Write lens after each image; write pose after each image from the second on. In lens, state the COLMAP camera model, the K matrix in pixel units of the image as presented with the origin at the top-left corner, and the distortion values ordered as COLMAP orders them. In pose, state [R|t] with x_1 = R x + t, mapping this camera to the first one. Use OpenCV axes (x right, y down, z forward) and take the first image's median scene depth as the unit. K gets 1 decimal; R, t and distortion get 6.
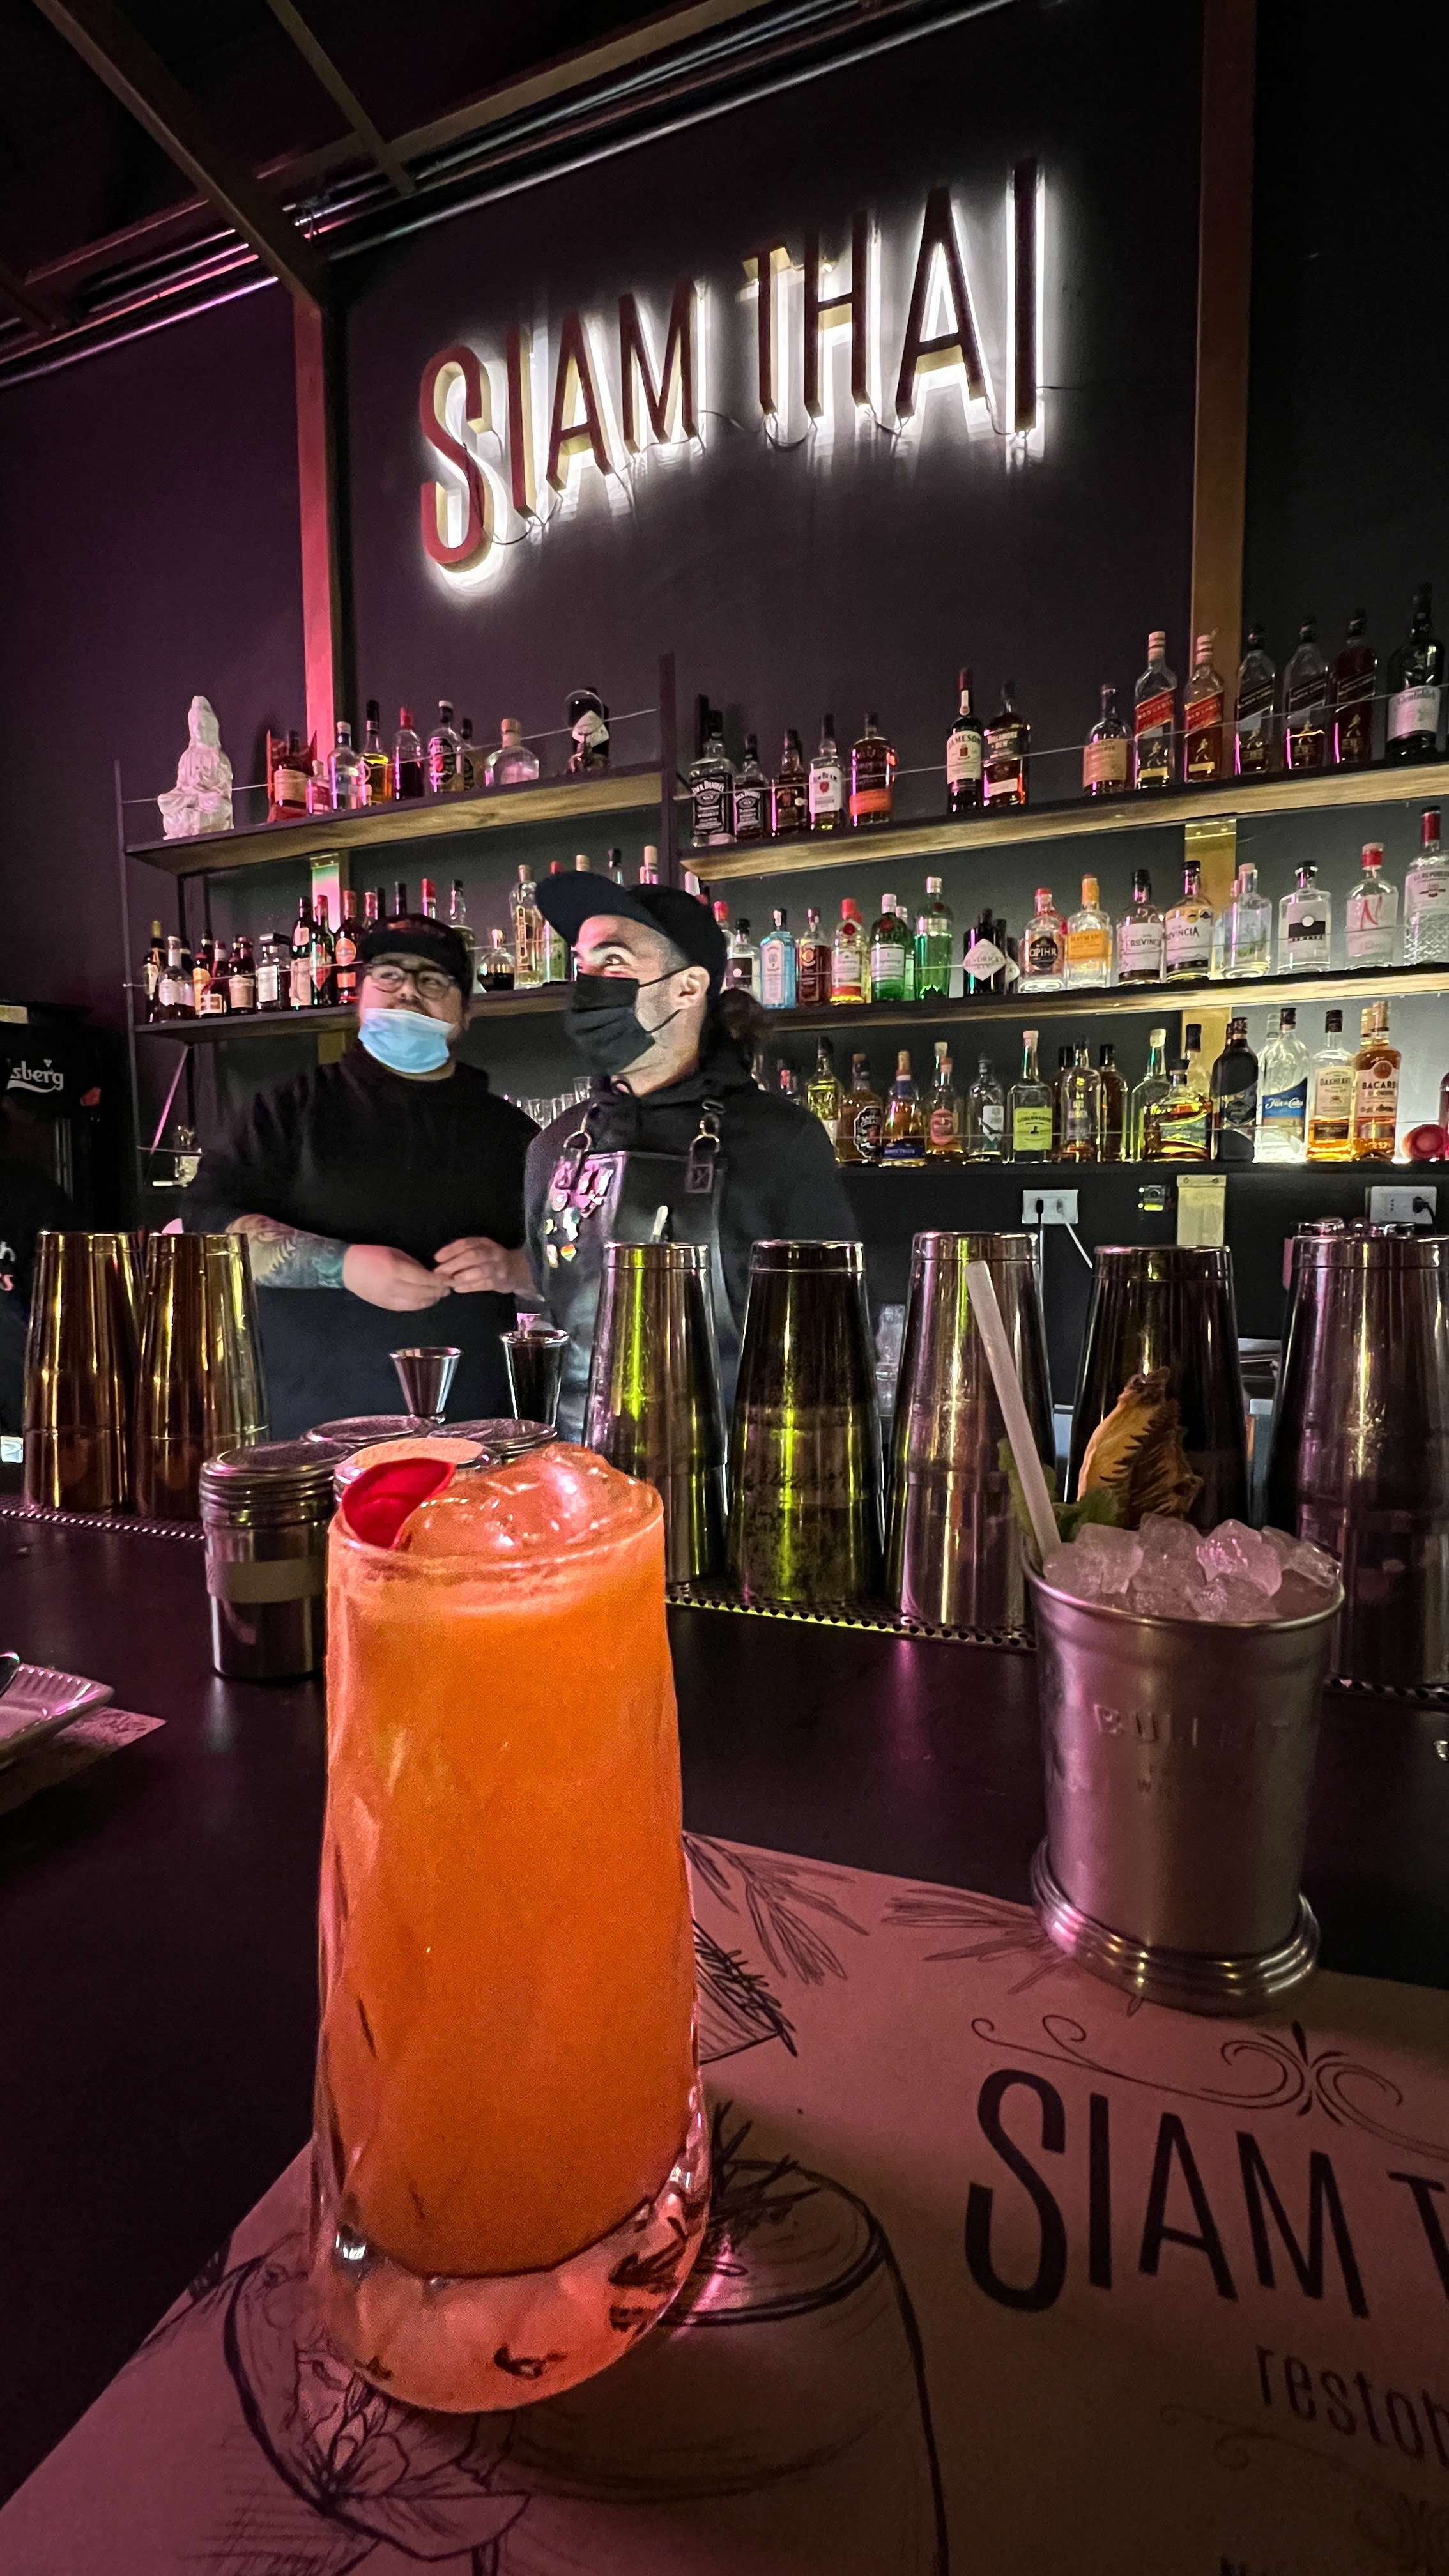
lens RADIAL K [[1033.0, 0, 724.5], [0, 1033.0, 1288.0], [0, 0, 1]] dist [-0.002426, 0.000268]
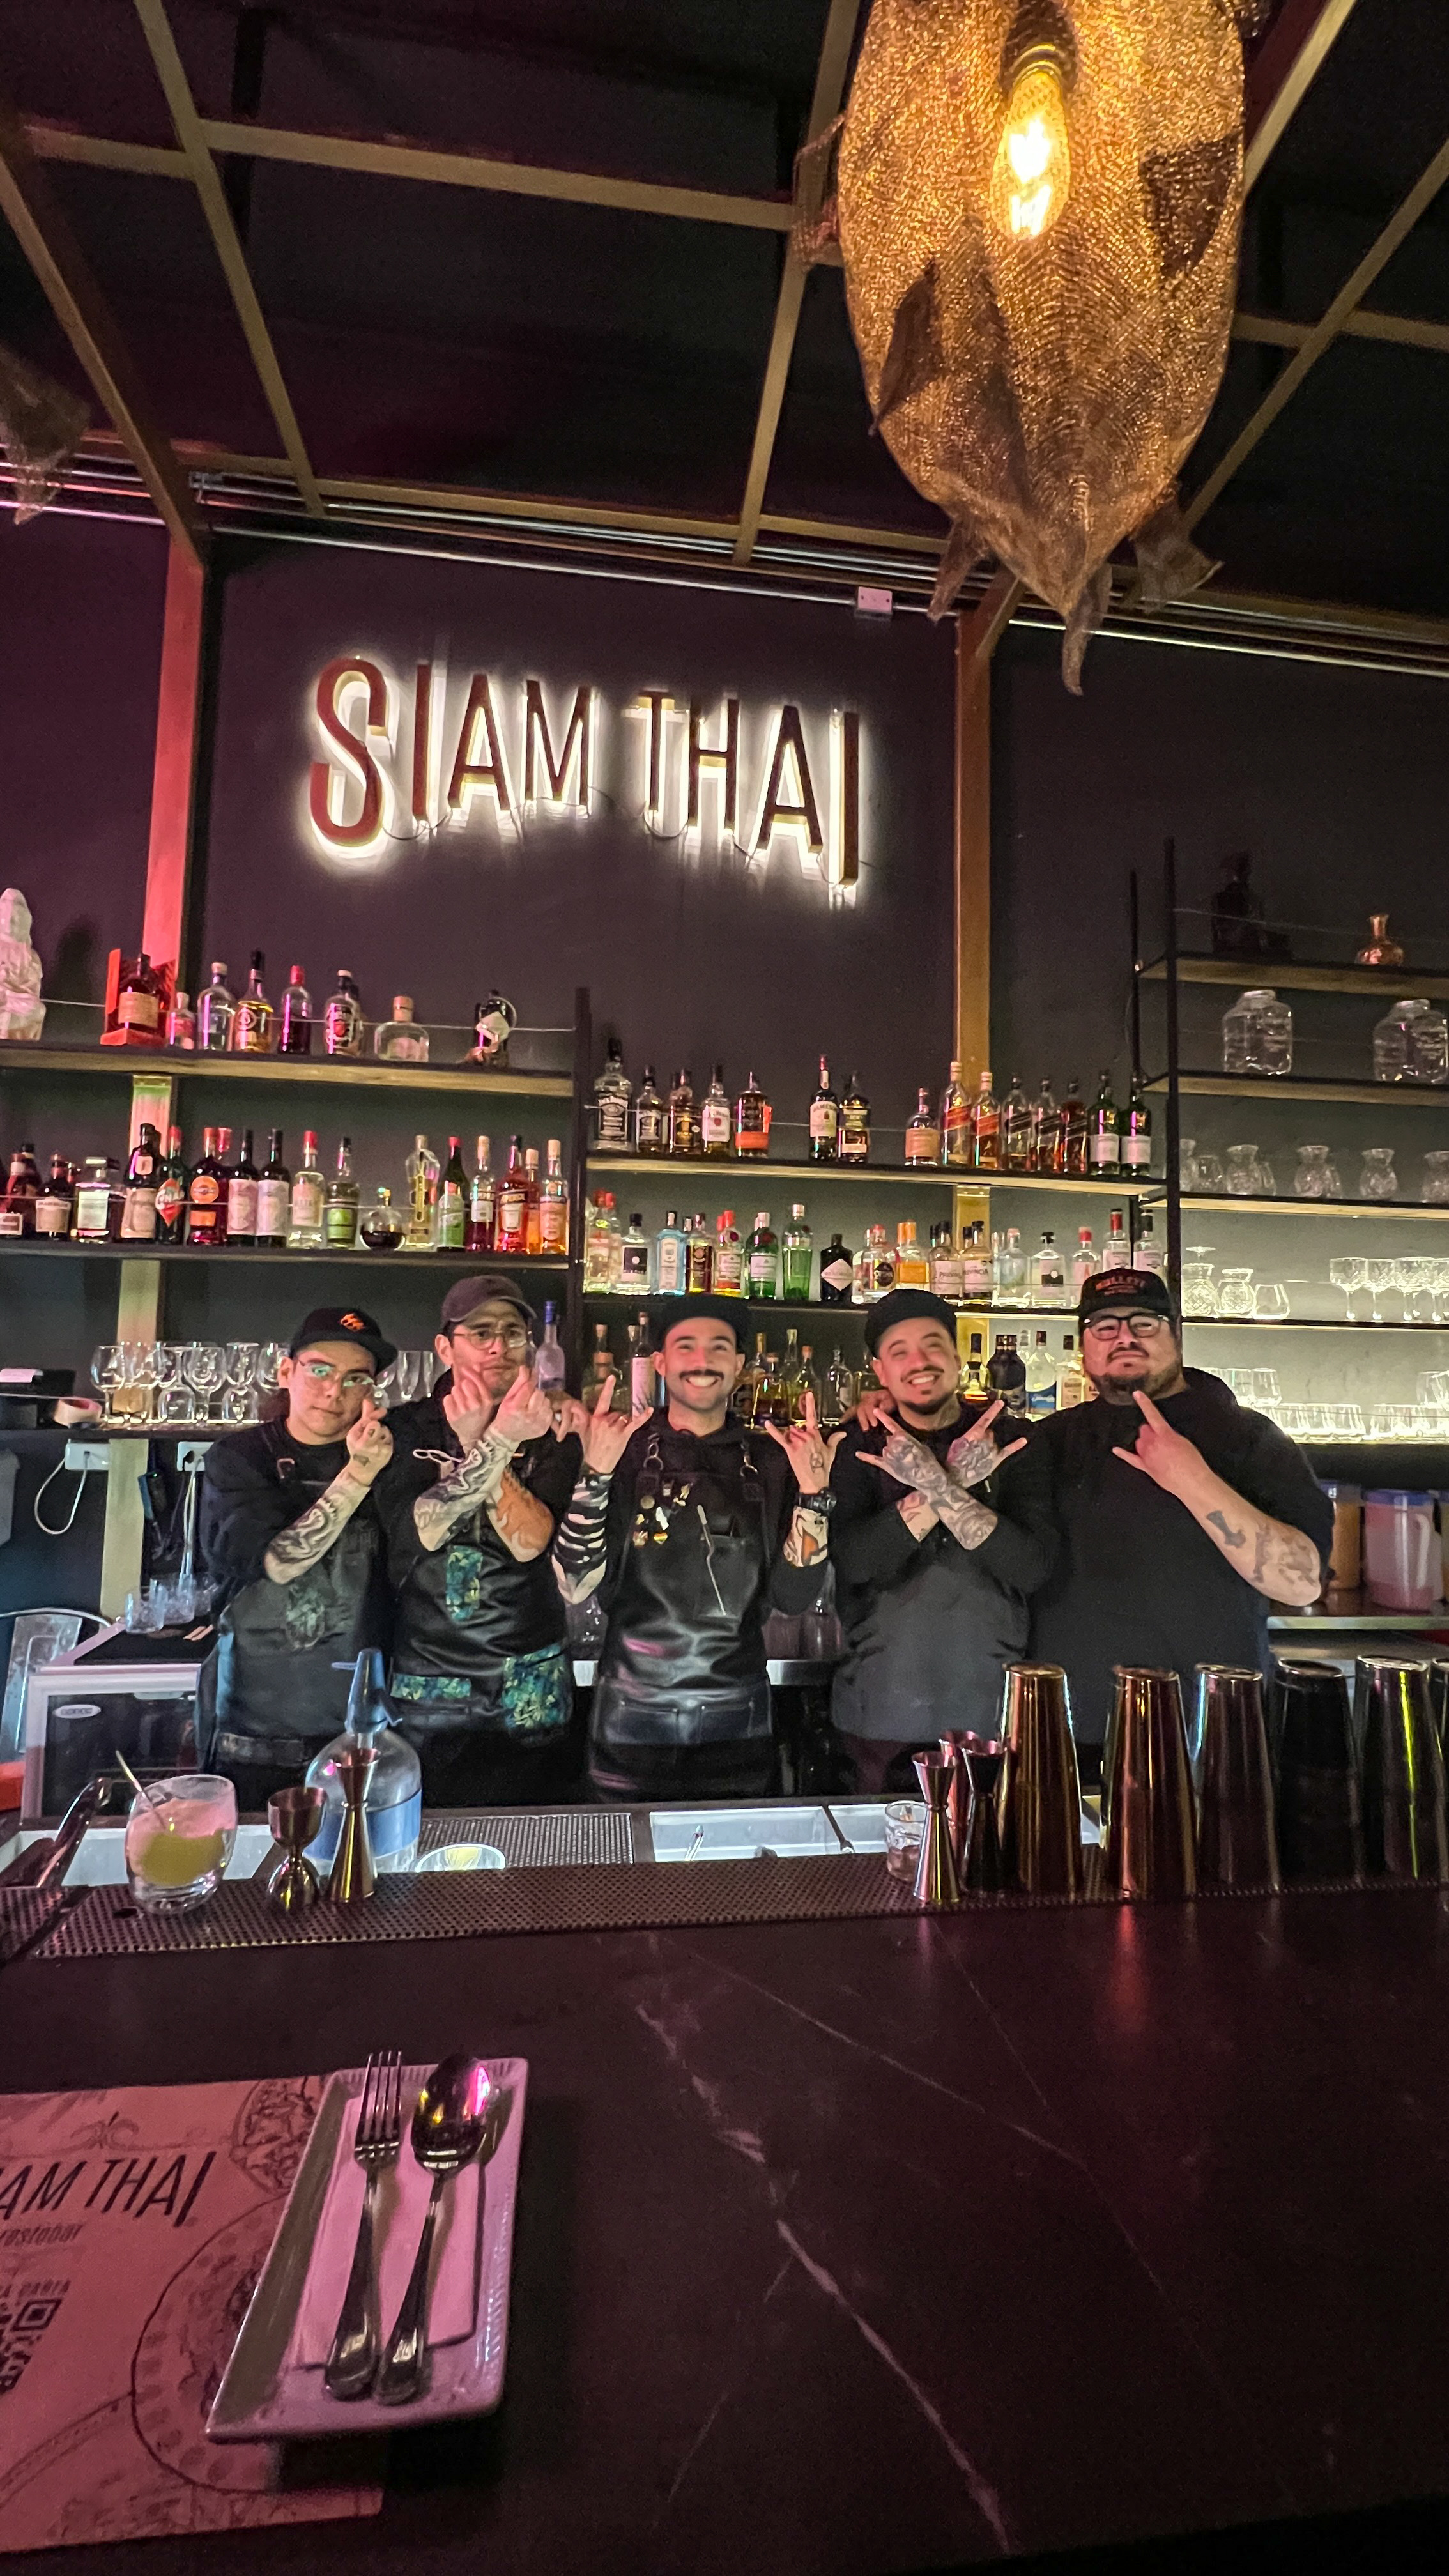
lens RADIAL K [[1033.0, 0, 724.5], [0, 1033.0, 1288.0], [0, 0, 1]] dist [-0.002426, 0.000268]
pose [[0.890486, 0.057980, 0.451301, -0.419382], [0.006436, 0.990144, -0.139907, -0.115062], [-0.454965, 0.127490, 0.881336, -0.054351]]
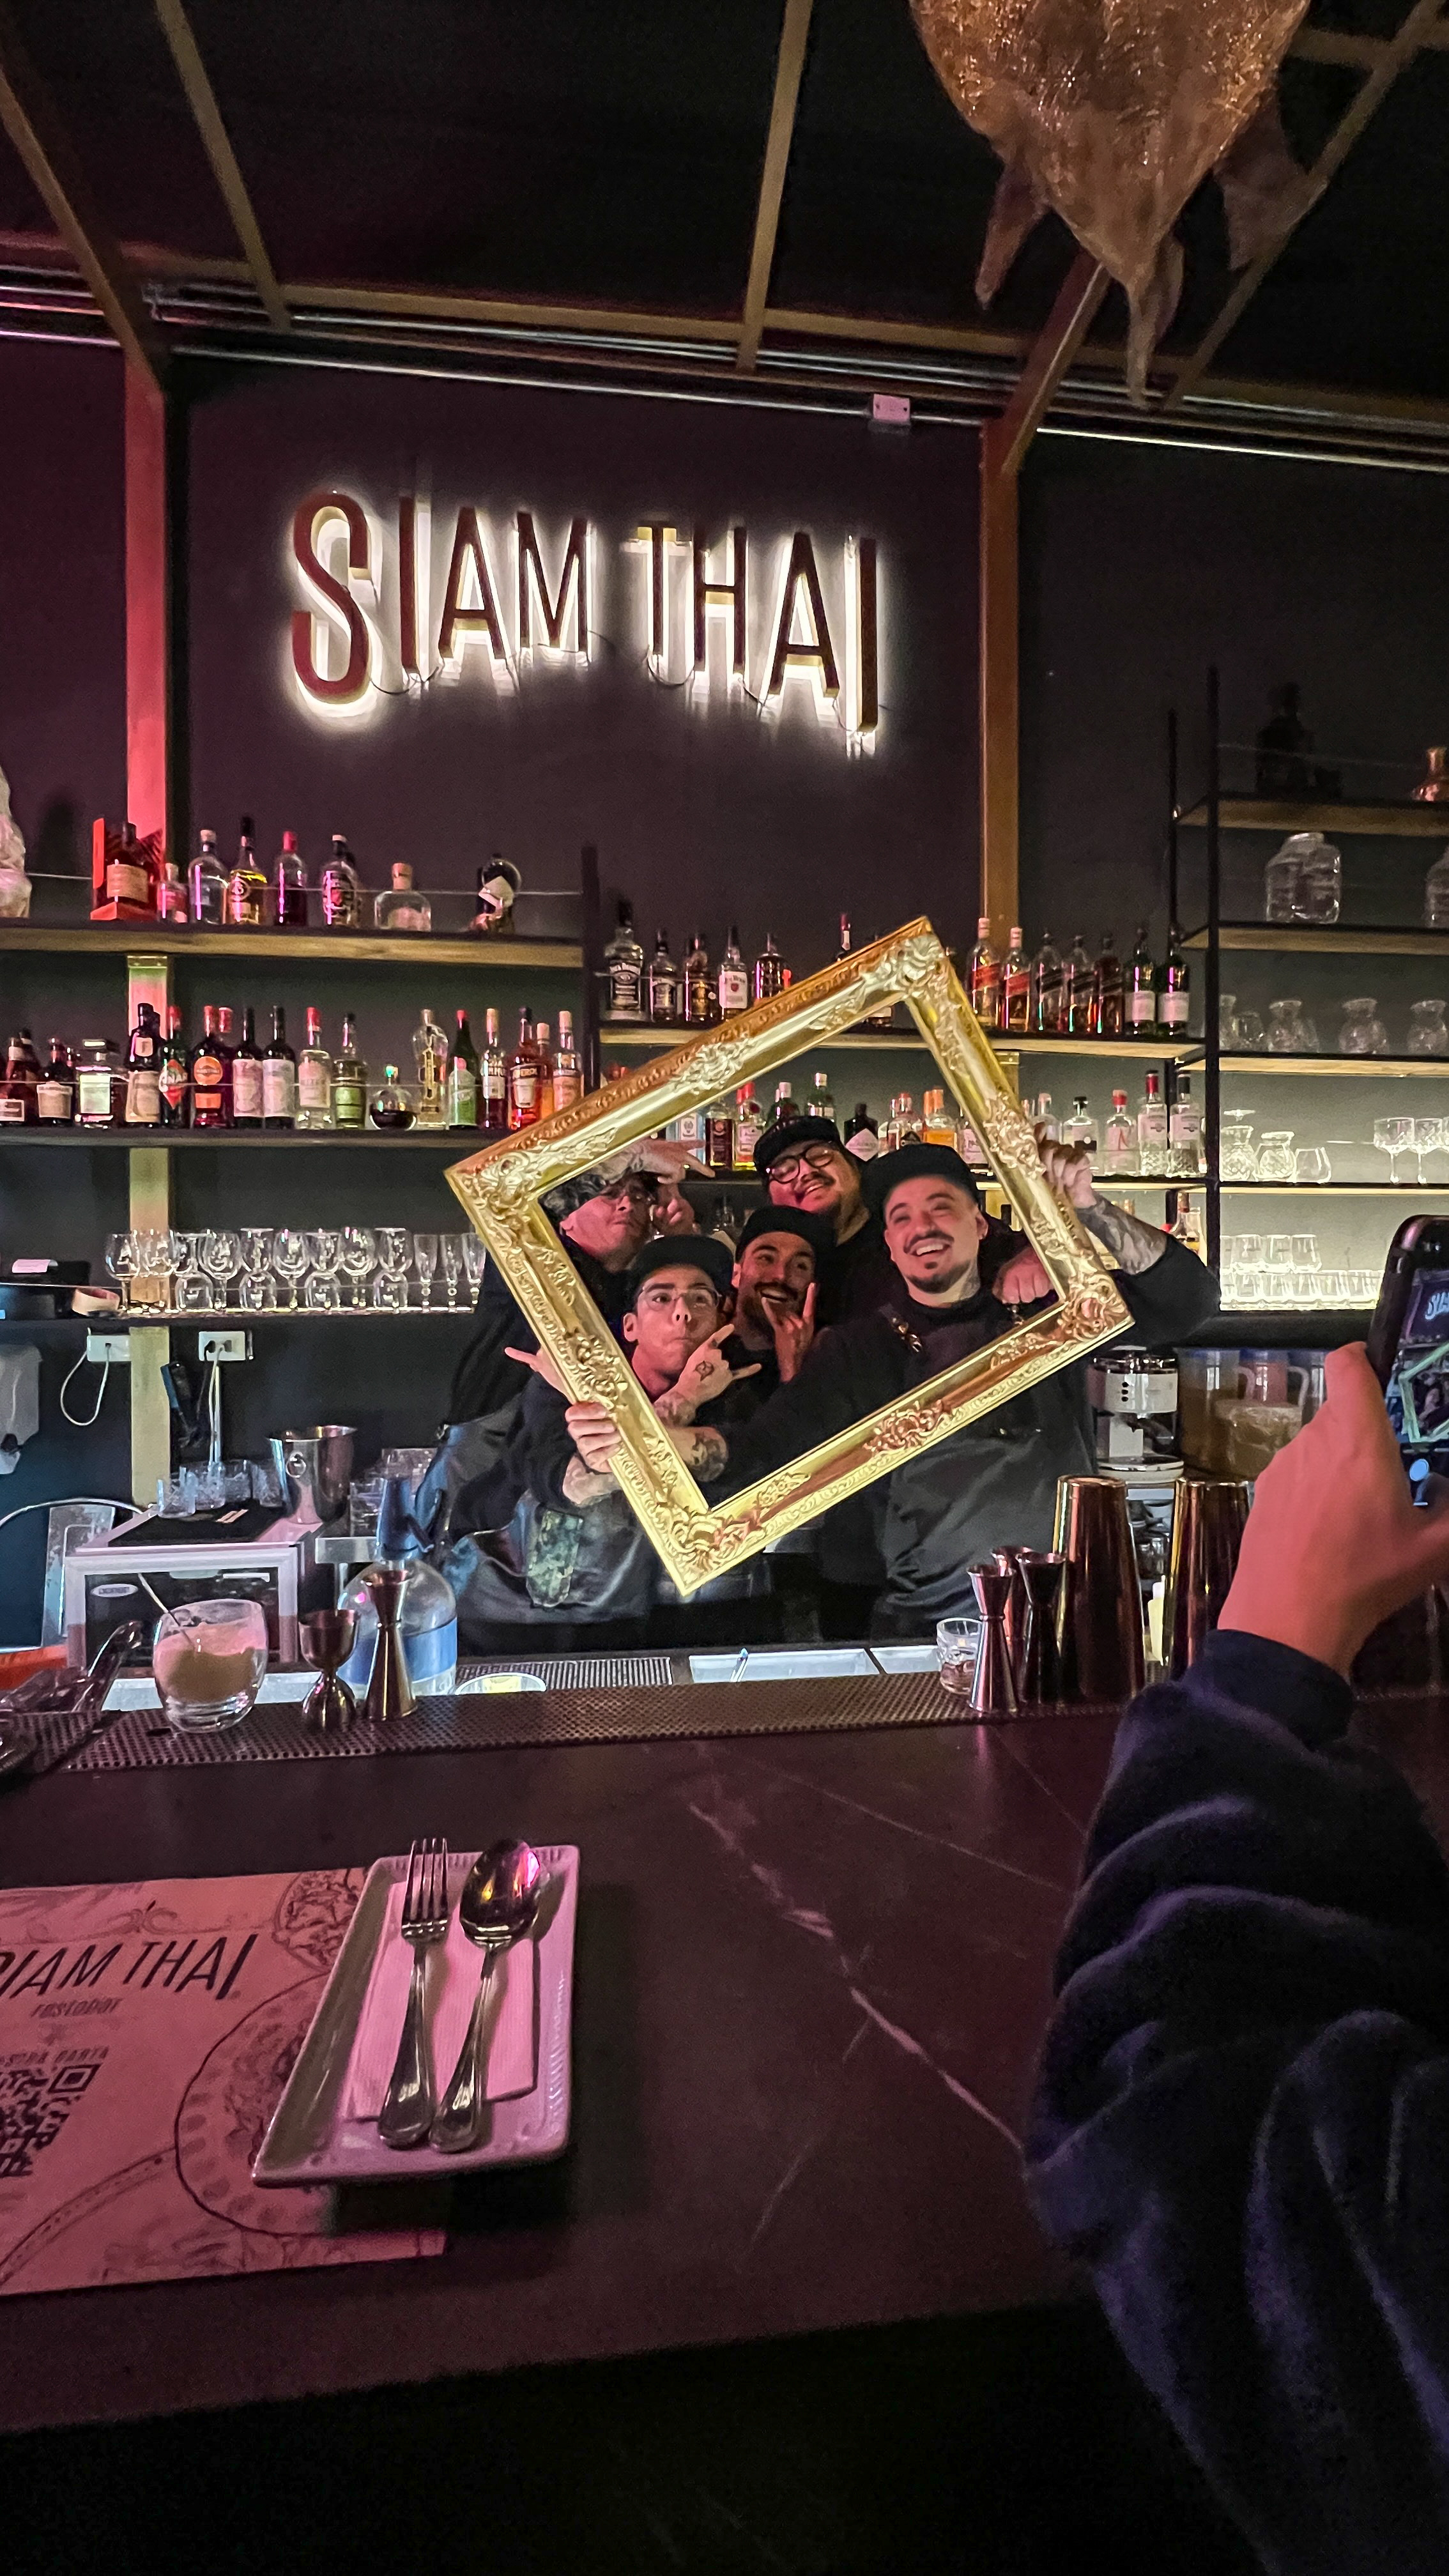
lens RADIAL K [[1033.0, 0, 724.5], [0, 1033.0, 1288.0], [0, 0, 1]] dist [-0.002426, 0.000268]
pose [[0.898273, -0.000045, 0.439438, -0.411554], [0.029539, 0.997744, -0.060279, -0.072307], [-0.438444, 0.067128, 0.896248, -0.020651]]
